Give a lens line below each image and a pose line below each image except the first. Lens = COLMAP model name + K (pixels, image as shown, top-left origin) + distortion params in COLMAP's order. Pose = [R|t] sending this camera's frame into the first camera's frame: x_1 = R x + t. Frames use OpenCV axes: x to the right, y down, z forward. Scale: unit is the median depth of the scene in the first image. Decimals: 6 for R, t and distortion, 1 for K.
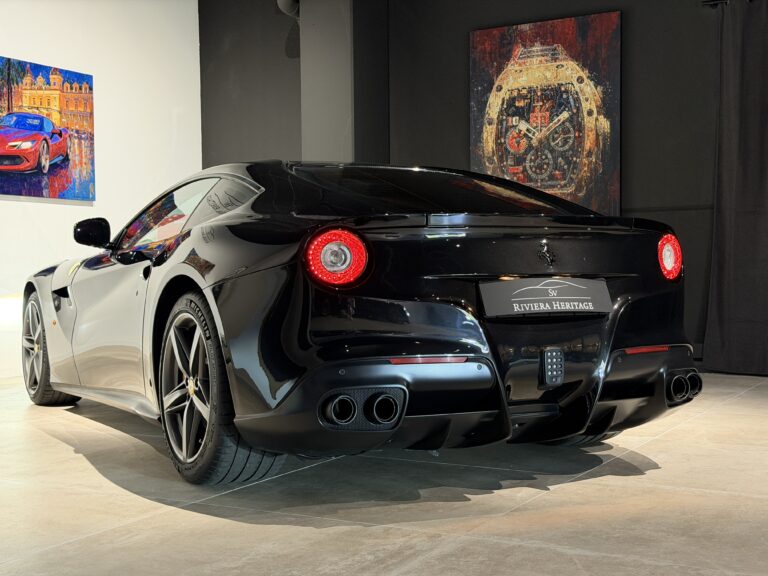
lens RADIAL K [[1096.5, 0, 385.3], [0, 1096.5, 284.9], [0, 0, 1]] dist [0.113201, 0.000000]
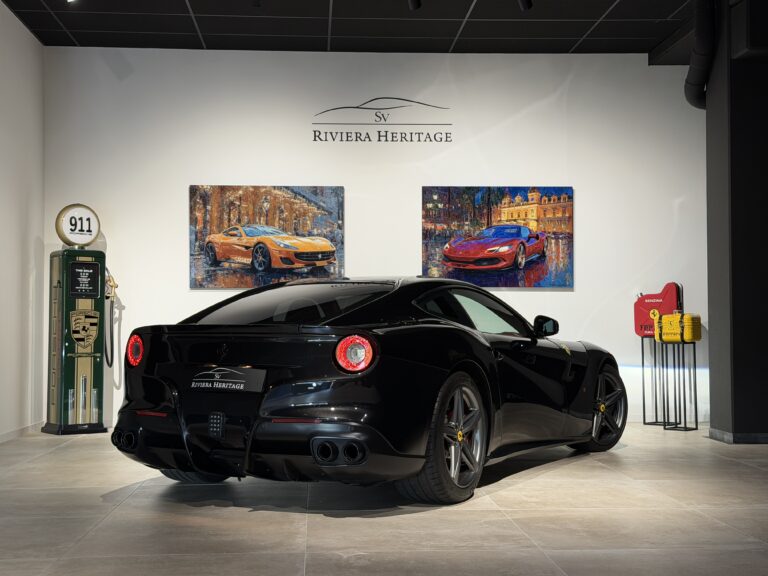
lens RADIAL K [[1096.5, 0, 381.7], [0, 1096.5, 287.0], [0, 0, 1]] dist [0.113201, 0.000000]
pose [[0.535244, -0.023513, -0.844370, 0.699627], [-0.015156, 0.999184, -0.037431, -0.028191], [0.844561, 0.032832, 0.534451, 0.169846]]
